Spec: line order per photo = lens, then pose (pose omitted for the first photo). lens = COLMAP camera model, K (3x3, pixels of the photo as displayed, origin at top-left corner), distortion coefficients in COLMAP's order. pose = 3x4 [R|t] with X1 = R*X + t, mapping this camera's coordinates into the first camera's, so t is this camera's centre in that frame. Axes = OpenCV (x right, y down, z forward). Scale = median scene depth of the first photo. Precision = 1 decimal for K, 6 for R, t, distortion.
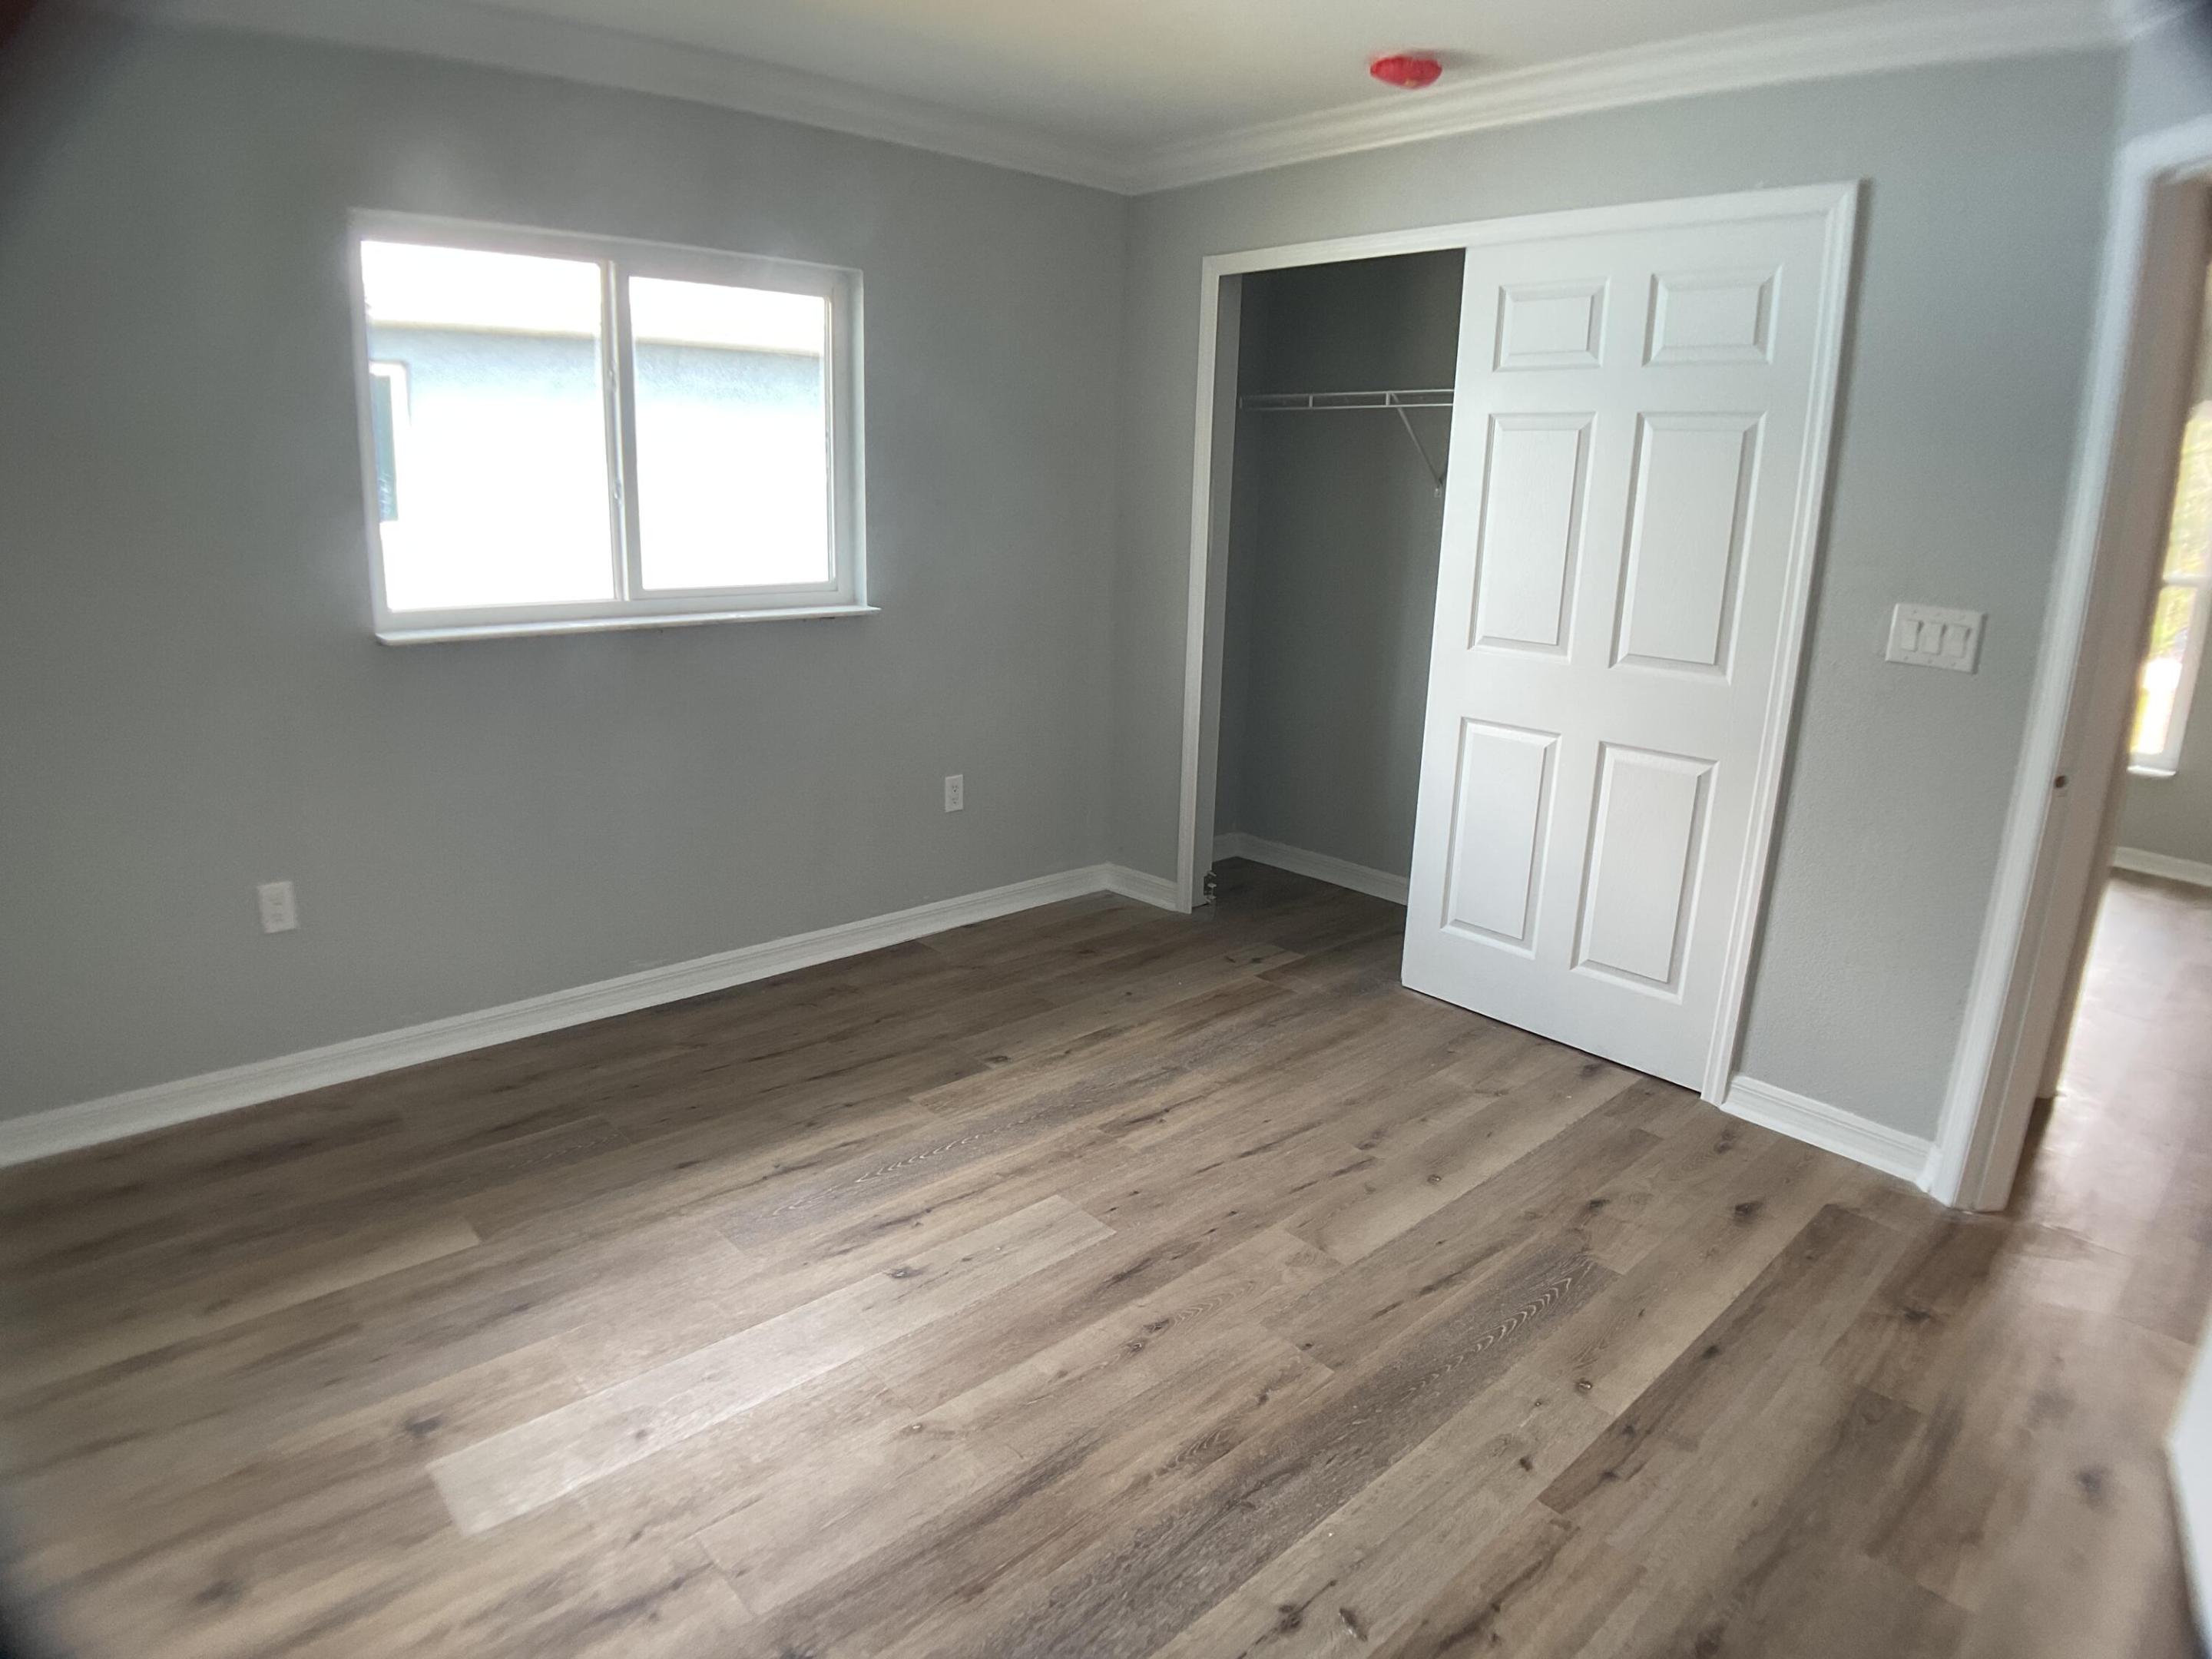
lens RADIAL K [[1270.9, 0, 1091.0], [0, 1270.9, 827.5], [0, 0, 1]] dist [-0.072600, -0.022847]
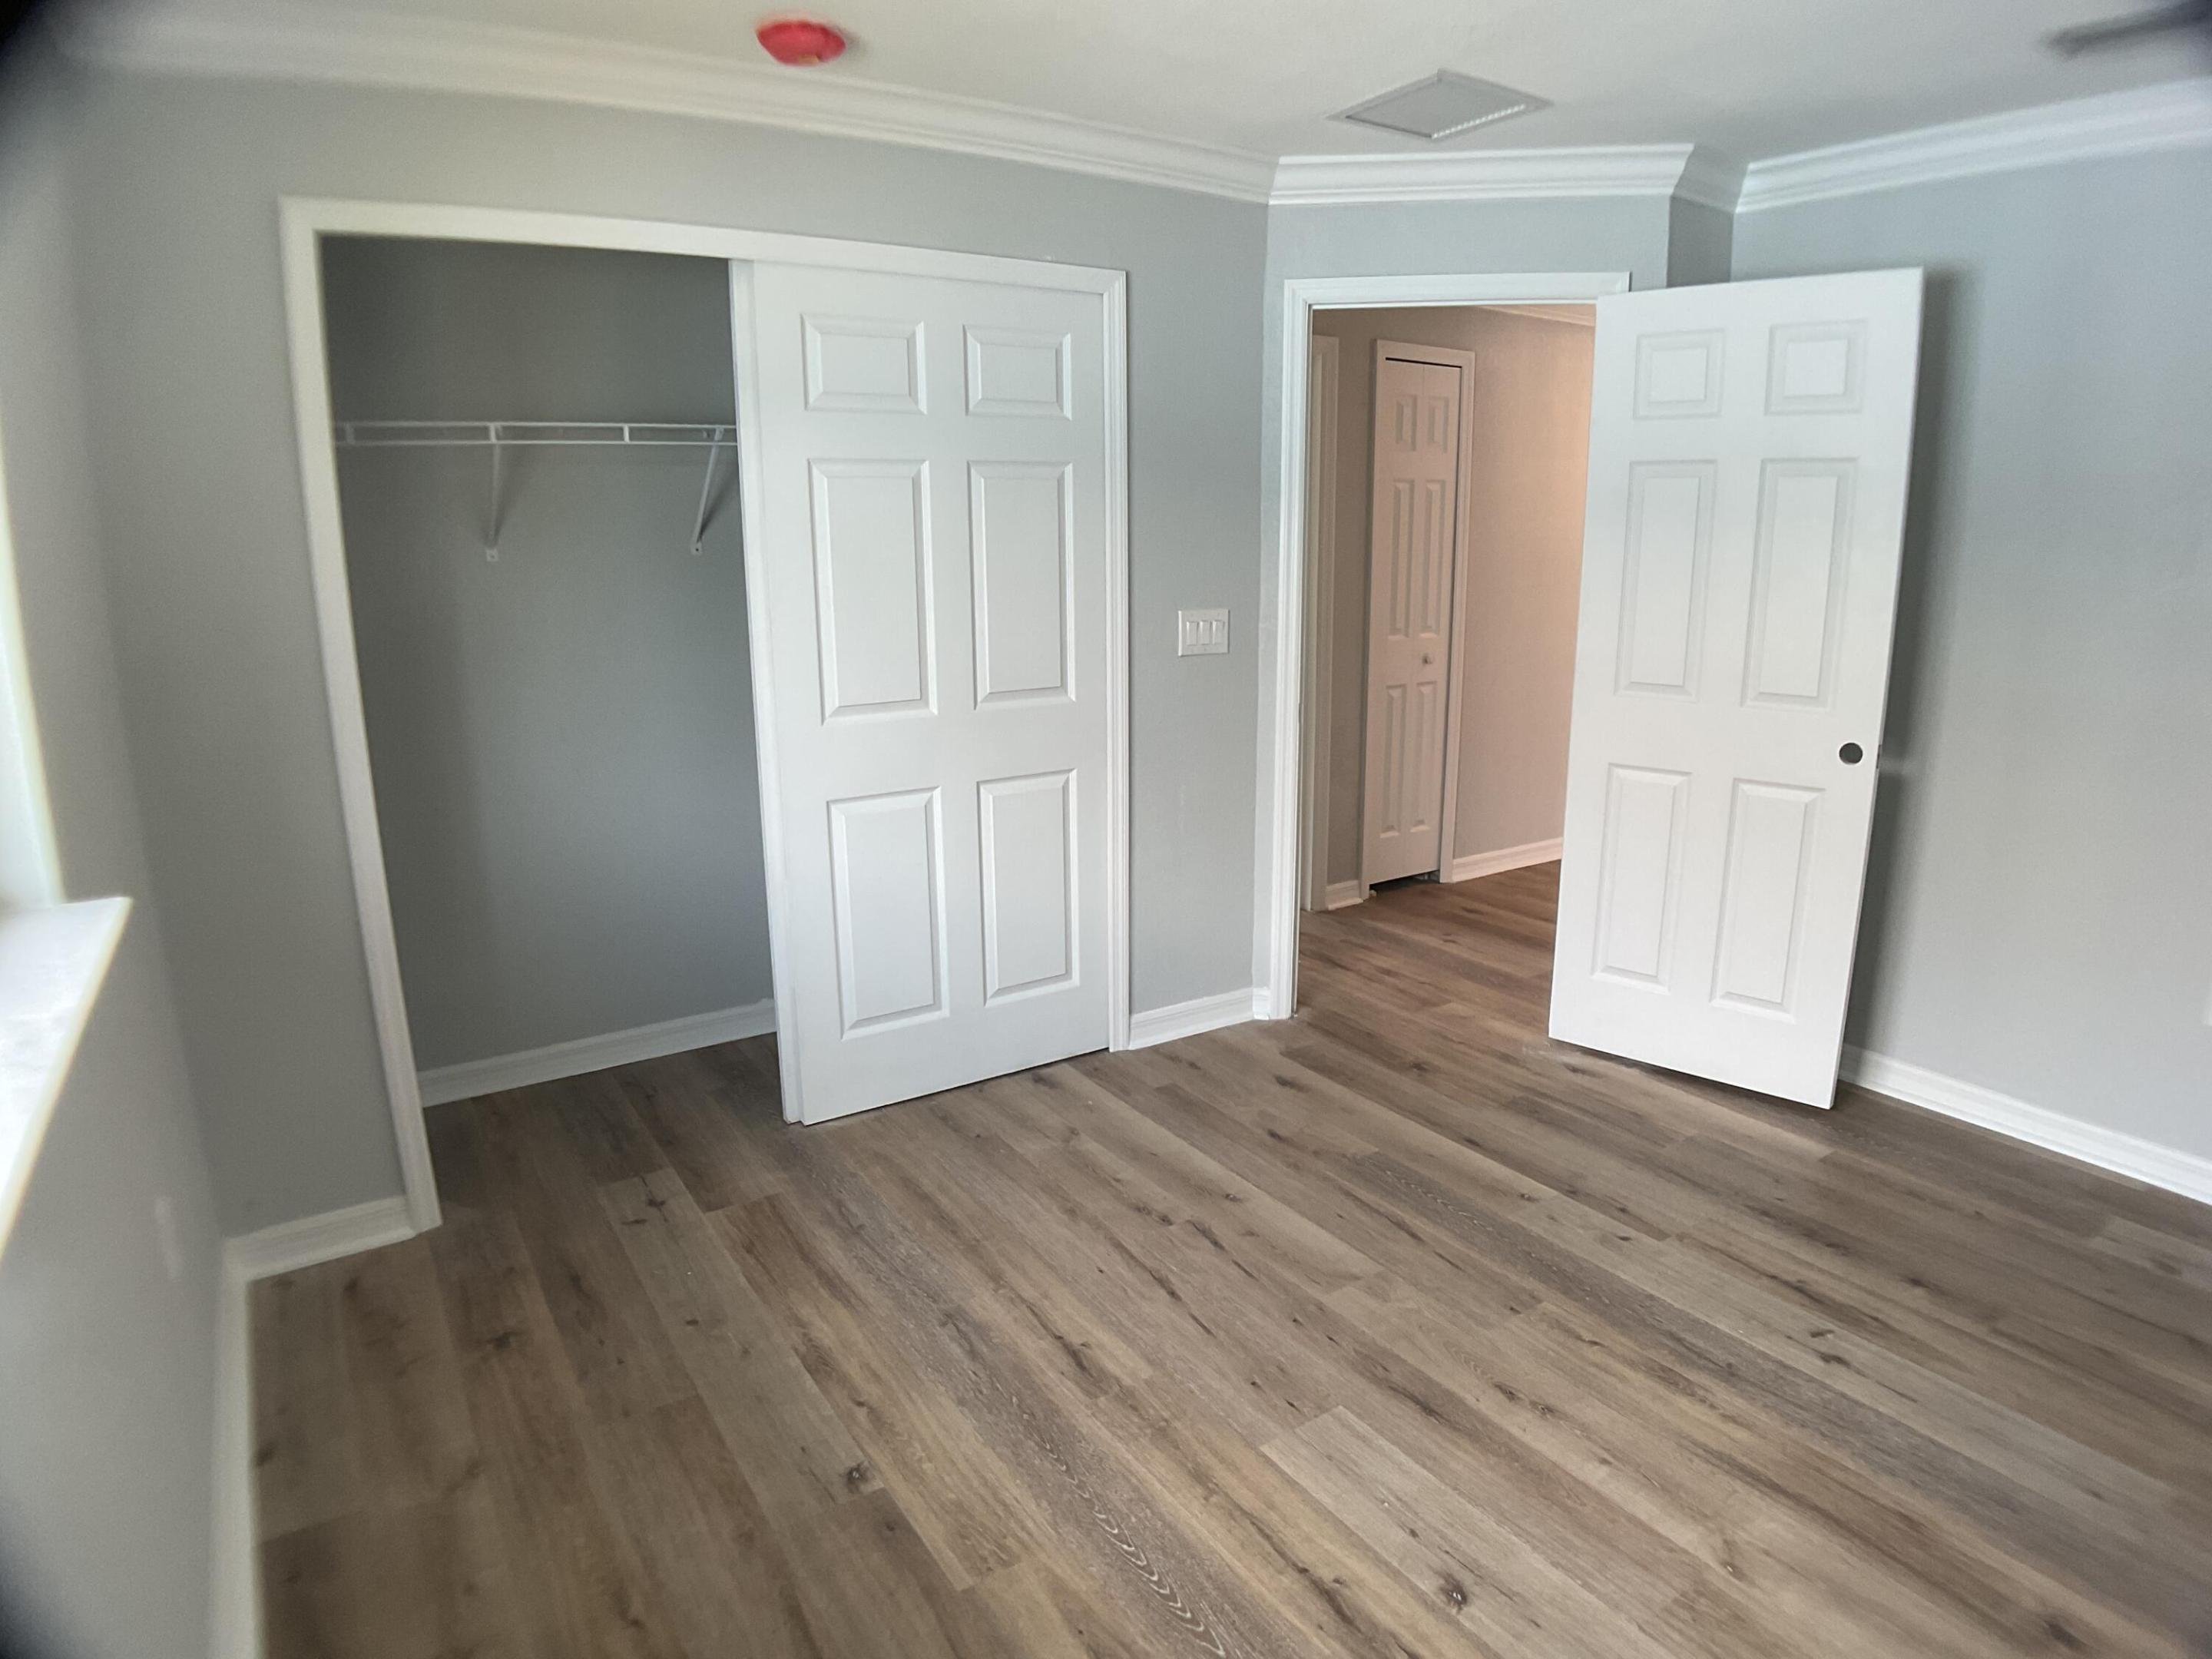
lens RADIAL K [[1270.9, 0, 1091.0], [0, 1270.9, 827.5], [0, 0, 1]] dist [-0.072600, -0.022847]
pose [[0.153486, -0.252256, 0.955410, -0.631602], [0.270025, 0.940774, 0.205012, -0.242267], [-0.950541, 0.226519, 0.212511, 0.769587]]
